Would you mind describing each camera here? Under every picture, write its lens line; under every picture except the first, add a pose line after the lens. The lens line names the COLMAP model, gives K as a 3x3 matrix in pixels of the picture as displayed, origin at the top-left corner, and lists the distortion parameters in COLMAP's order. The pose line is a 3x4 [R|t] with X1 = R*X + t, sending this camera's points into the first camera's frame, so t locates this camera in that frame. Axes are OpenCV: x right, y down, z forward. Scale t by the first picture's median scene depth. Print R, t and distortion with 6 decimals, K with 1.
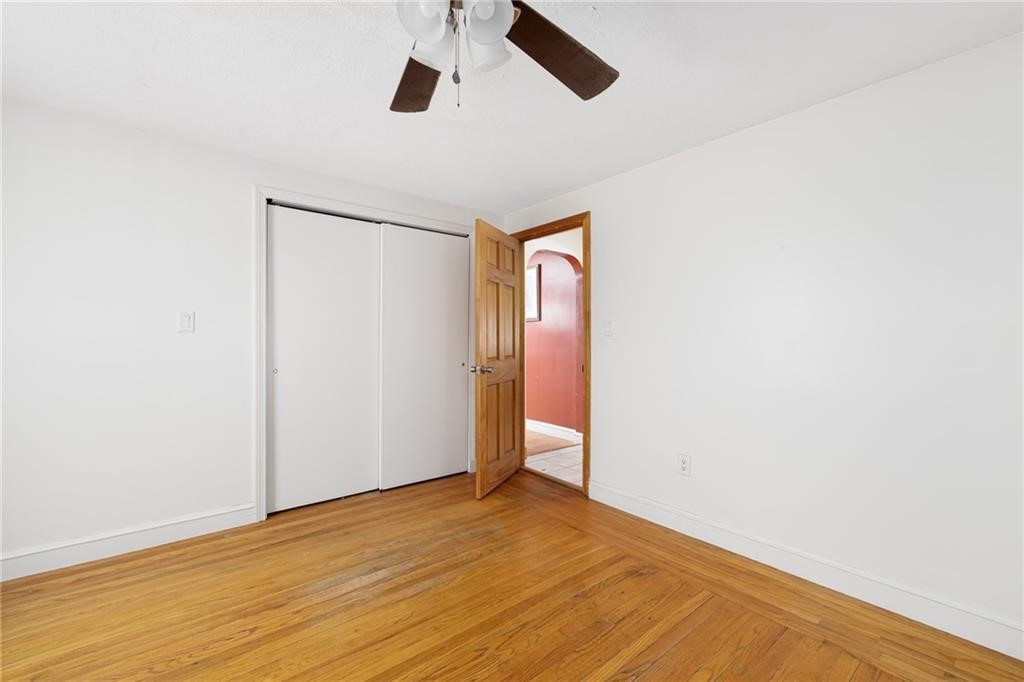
lens RADIAL K [[426.5, 0, 506.6], [0, 426.5, 336.2], [0, 0, 1]] dist [0.000676, 0.000272]
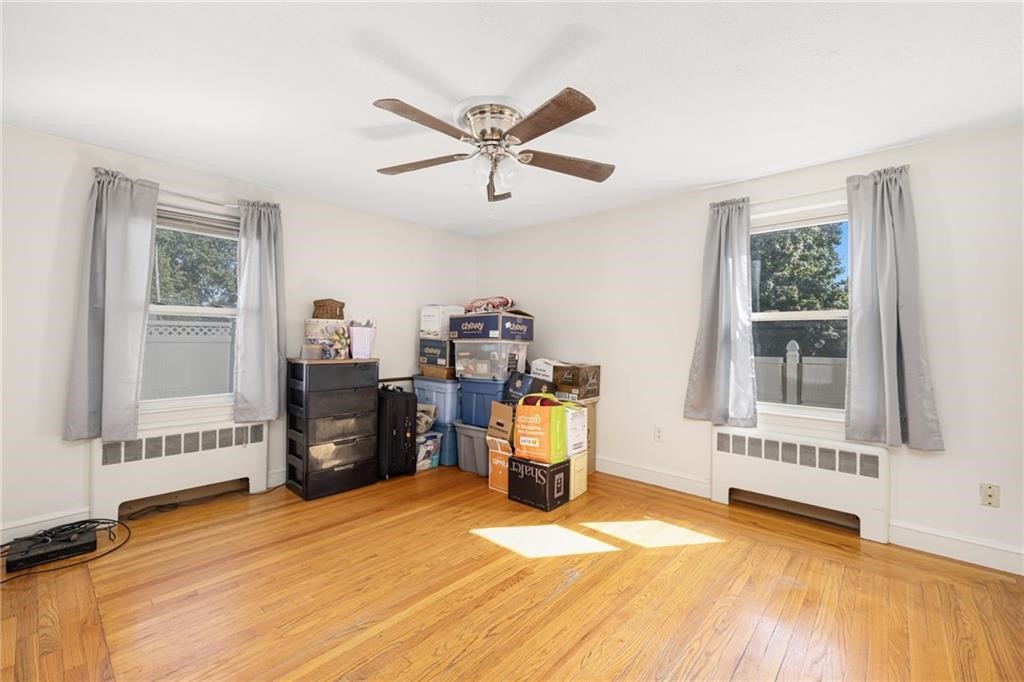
lens RADIAL K [[426.5, 0, 506.6], [0, 426.5, 336.2], [0, 0, 1]] dist [0.000676, 0.000272]
pose [[-0.986715, -0.014123, -0.161847, 0.081417], [-0.012758, 0.999874, -0.009469, -0.000905], [0.161960, -0.007278, -0.986771, 1.970103]]
